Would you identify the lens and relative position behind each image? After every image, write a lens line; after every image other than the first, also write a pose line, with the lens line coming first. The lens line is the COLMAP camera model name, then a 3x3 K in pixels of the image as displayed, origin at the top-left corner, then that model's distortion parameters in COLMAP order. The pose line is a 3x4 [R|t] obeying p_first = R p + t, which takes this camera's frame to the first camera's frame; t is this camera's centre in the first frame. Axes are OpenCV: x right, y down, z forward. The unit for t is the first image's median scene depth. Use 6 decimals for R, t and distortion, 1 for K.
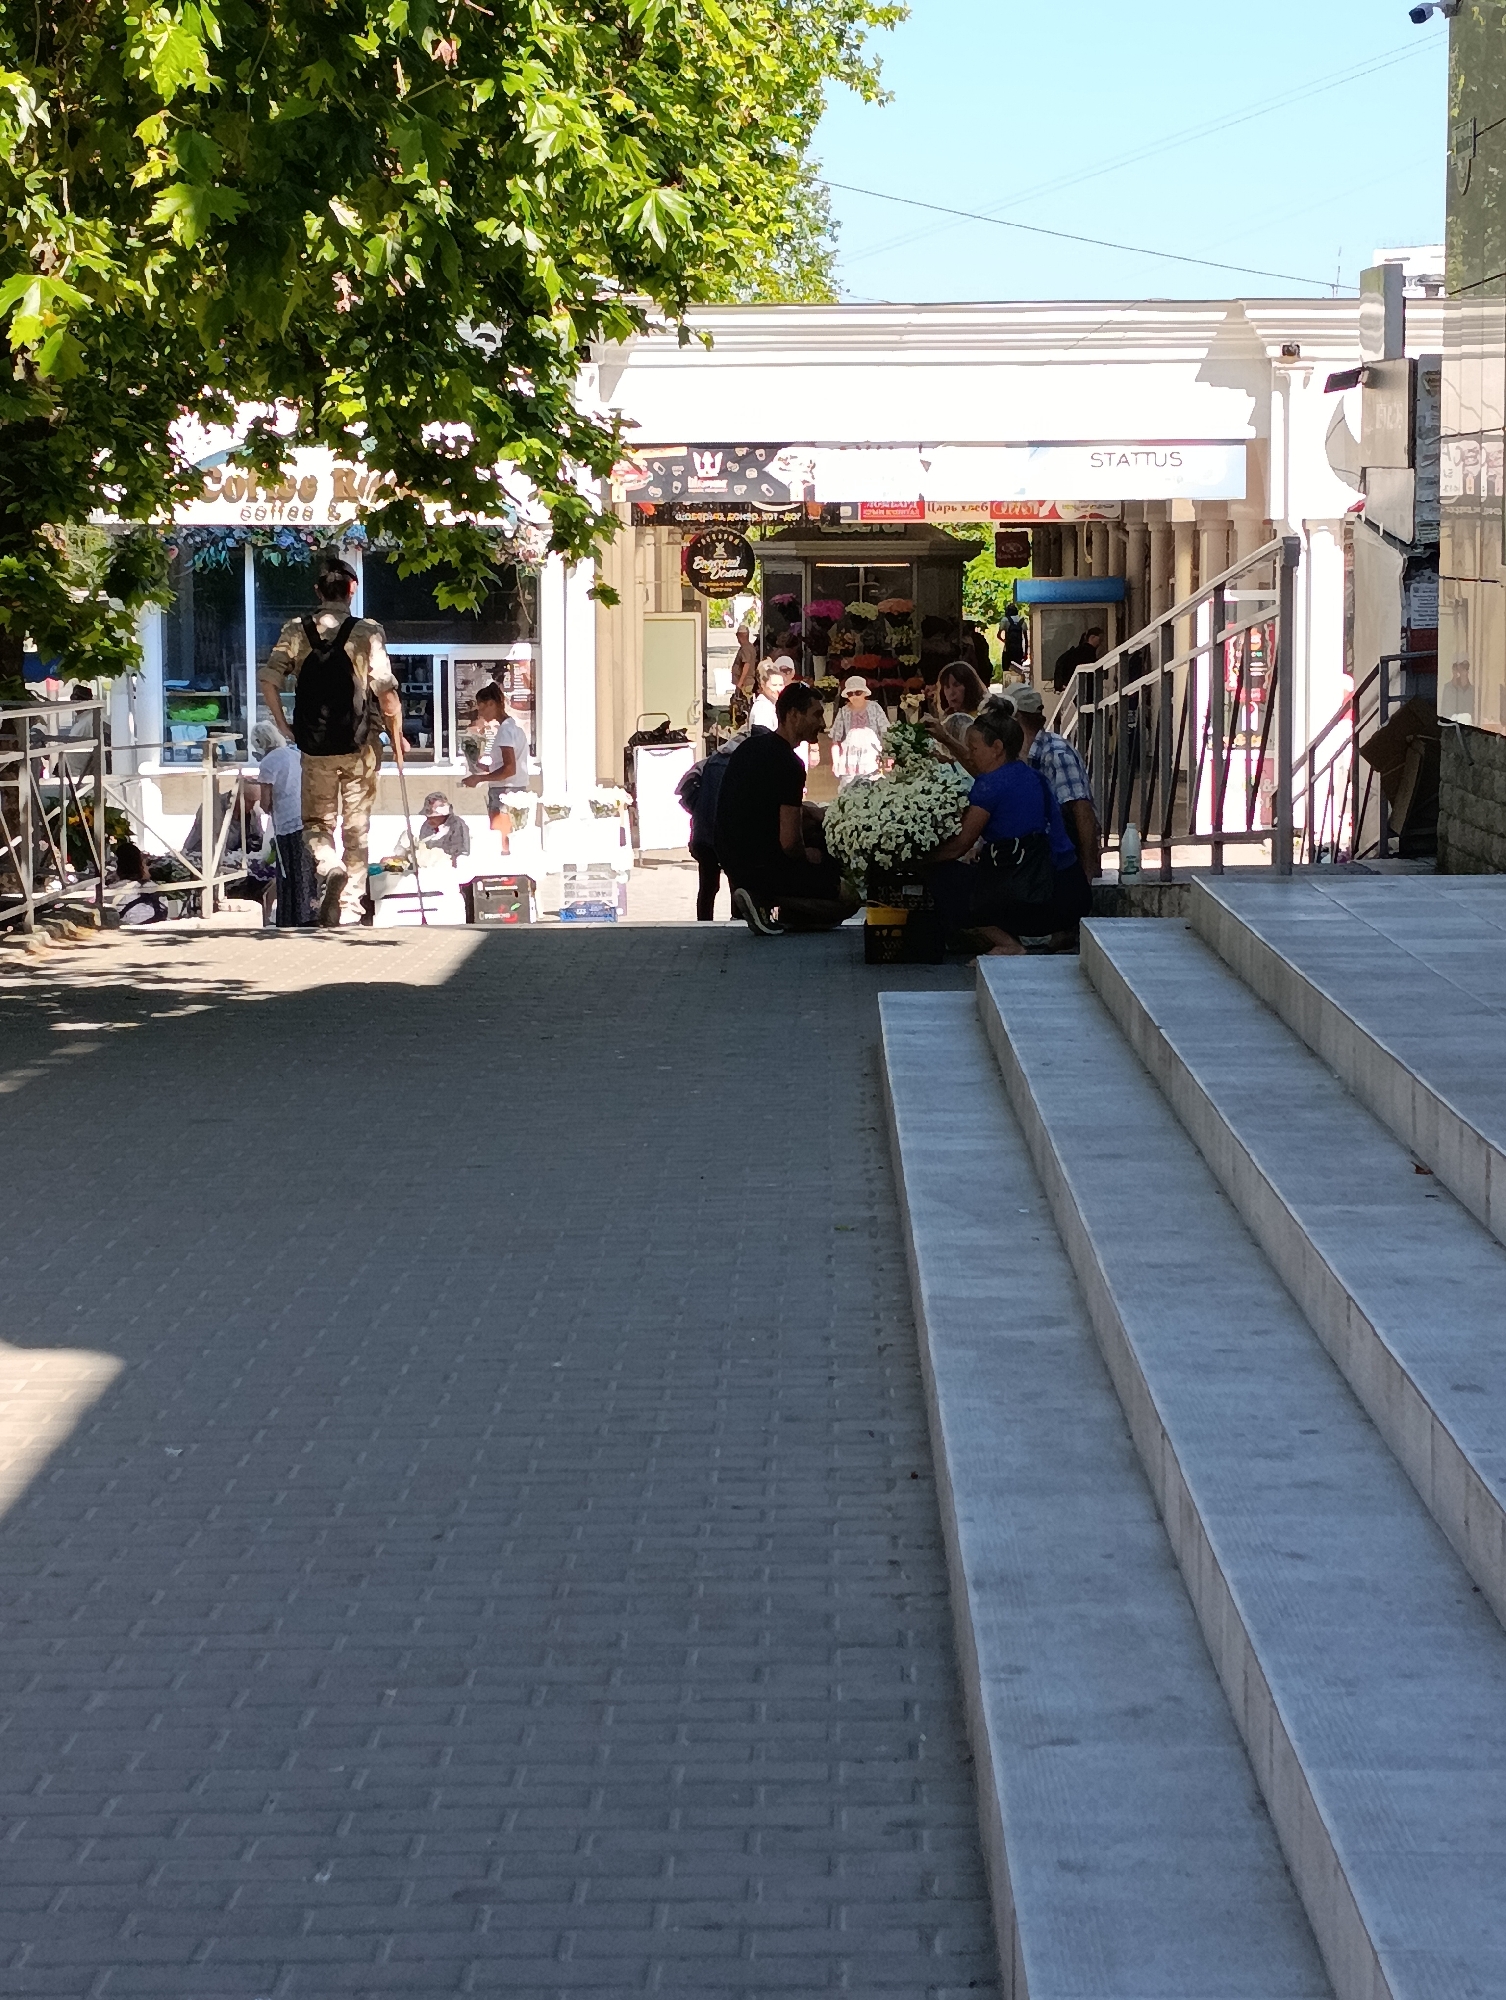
lens RADIAL K [[4561.9, 0, 753.0], [0, 4561.9, 1000.0], [0, 0, 1]] dist [-0.007140, -0.020458]
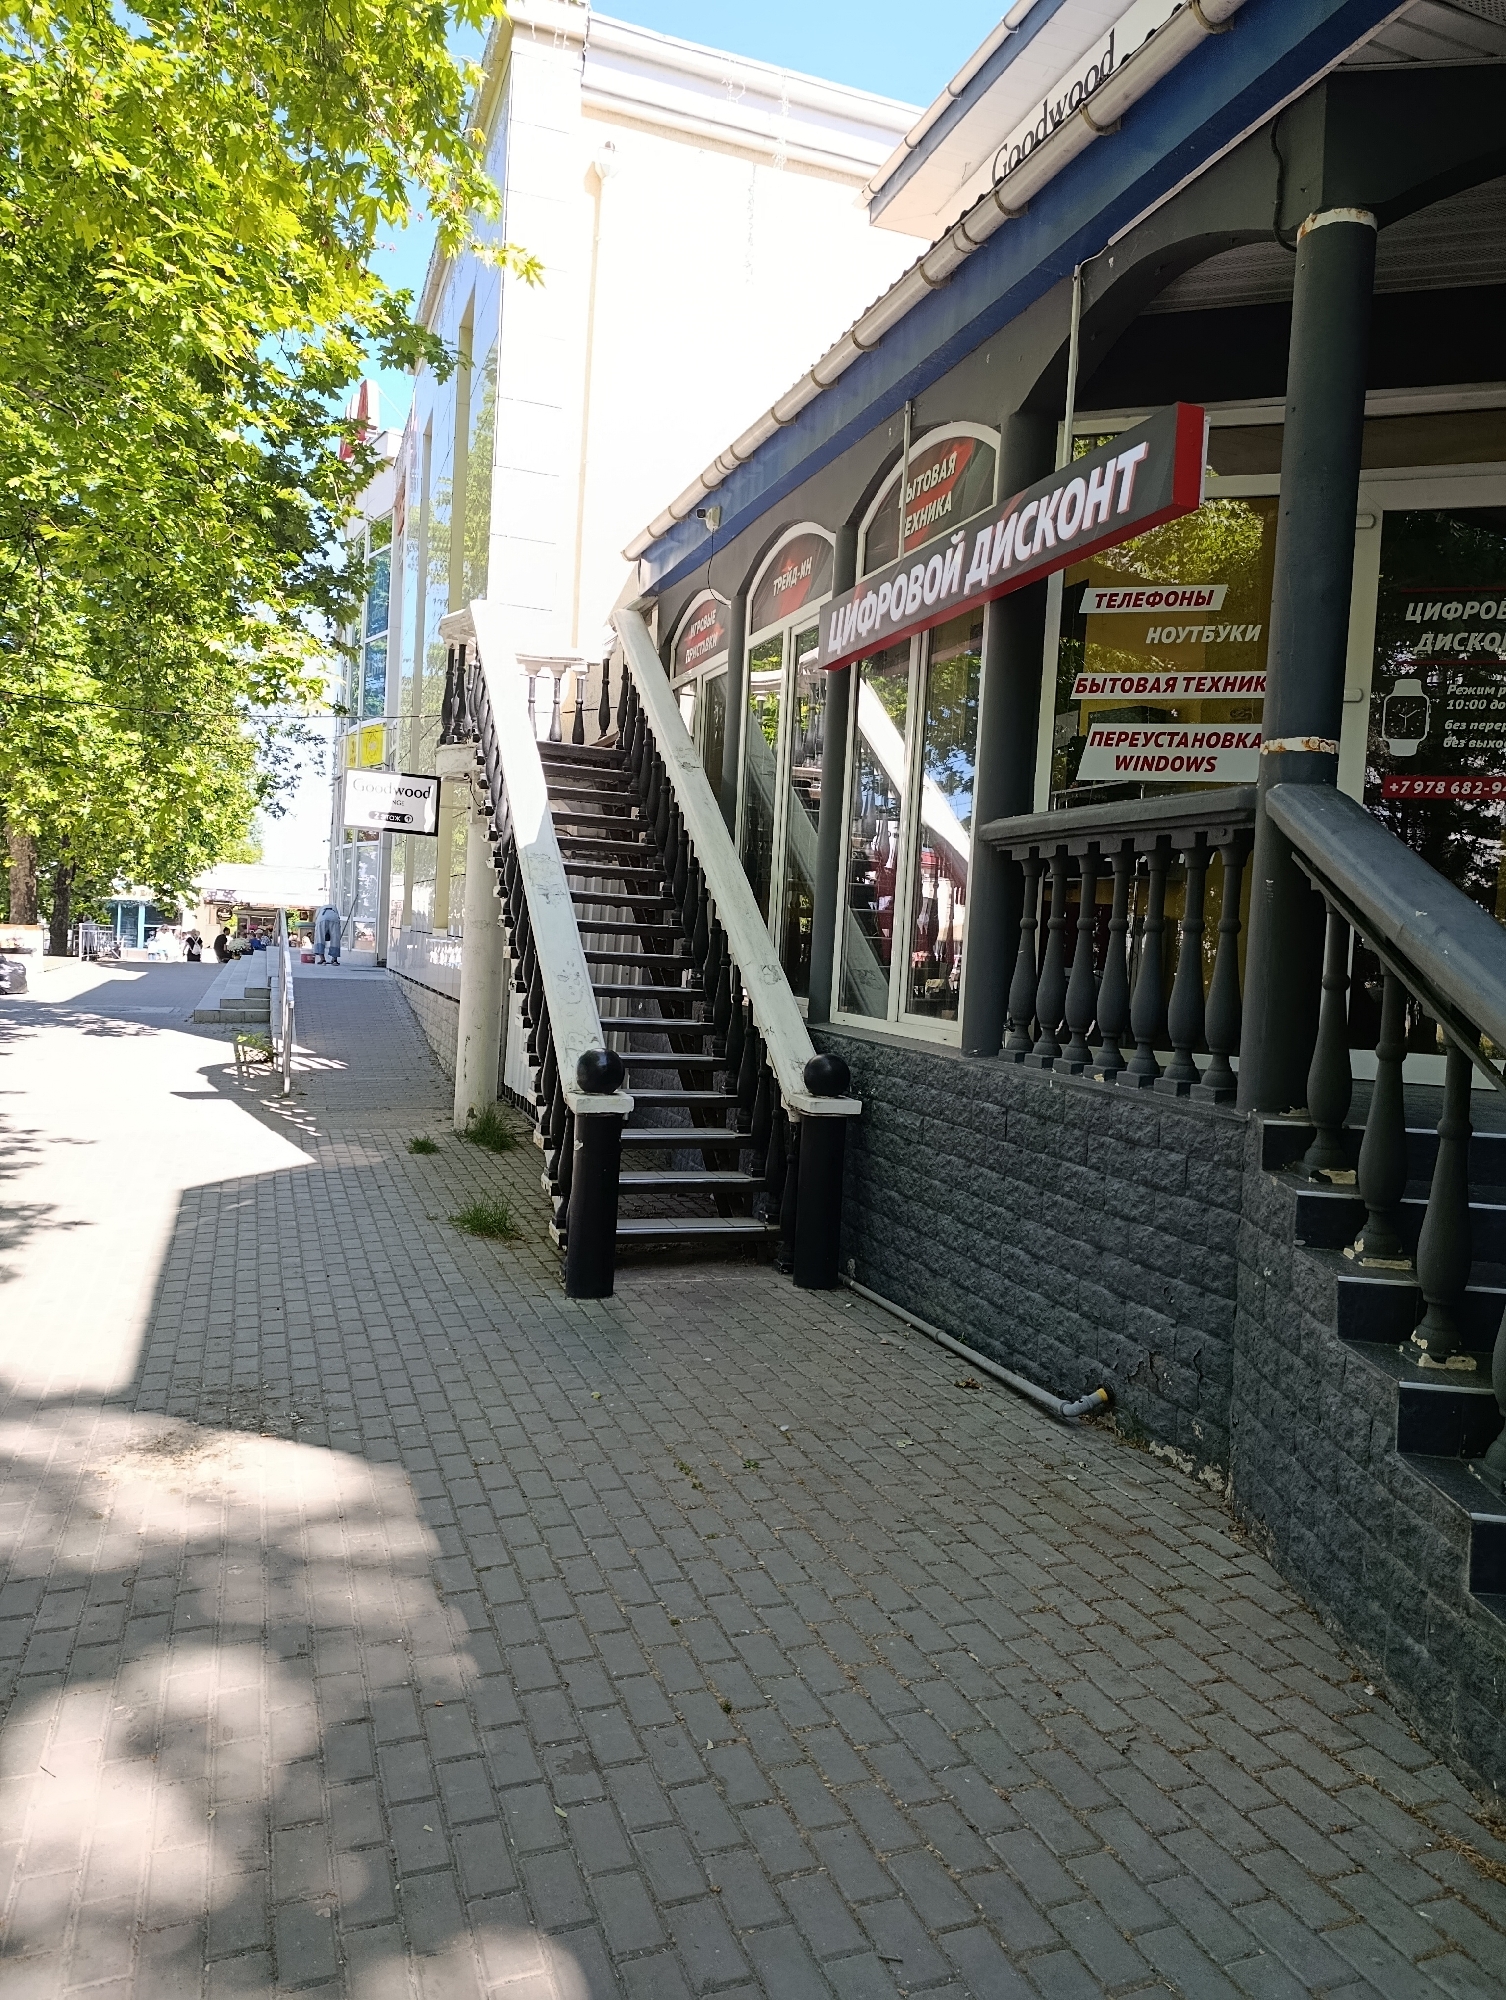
lens RADIAL K [[1346.6, 0, 753.0], [0, 1346.6, 1000.0], [0, 0, 1]] dist [0.000602, 0.000154]
pose [[0.935090, 0.036864, 0.352489, 0.027444], [-0.020792, 0.998569, -0.049277, 0.081418], [-0.353801, 0.038750, 0.934518, -0.786131]]
